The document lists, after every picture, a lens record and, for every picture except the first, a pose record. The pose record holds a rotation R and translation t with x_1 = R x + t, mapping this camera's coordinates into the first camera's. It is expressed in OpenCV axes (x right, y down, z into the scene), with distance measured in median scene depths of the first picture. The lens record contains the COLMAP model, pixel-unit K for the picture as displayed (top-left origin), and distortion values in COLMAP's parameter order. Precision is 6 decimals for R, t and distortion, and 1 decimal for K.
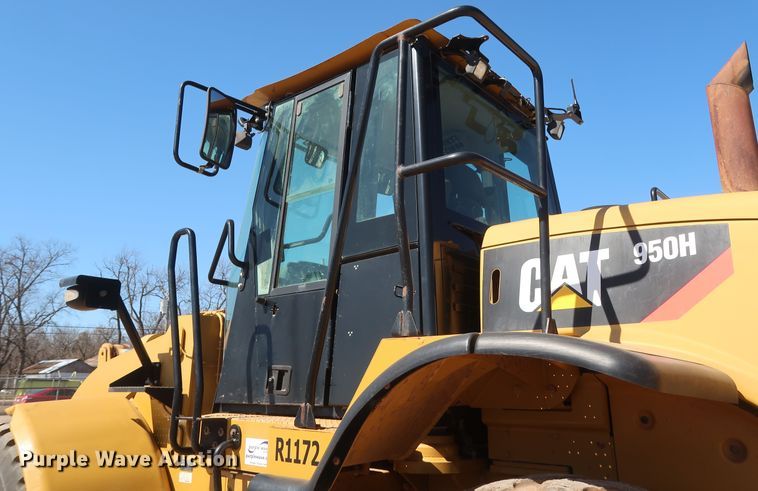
lens RADIAL K [[593.7, 0, 382.0], [0, 593.7, 204.3], [0, 0, 1]] dist [-0.045854, 0.060059]
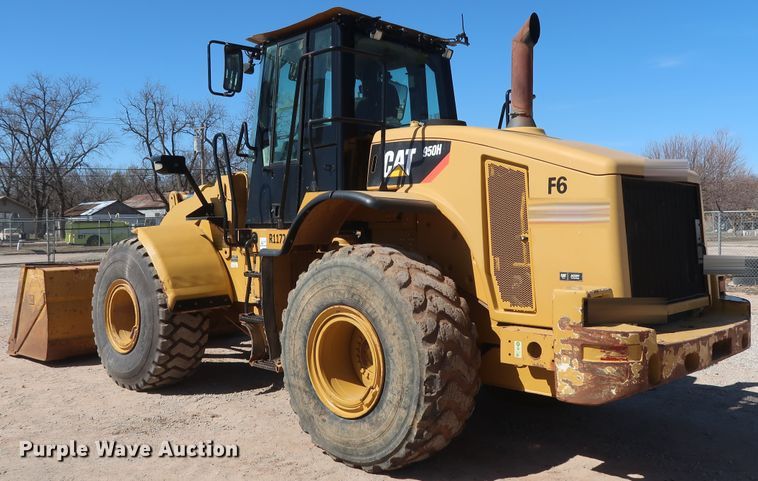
lens RADIAL K [[679.2, 0, 378.5], [0, 679.2, 219.4], [0, 0, 1]] dist [-0.001452, 0.003377]
pose [[0.995781, -0.015401, -0.090463, 0.278095], [0.040877, 0.957052, 0.287021, -0.232038], [0.082157, -0.289507, 0.953643, -0.848571]]
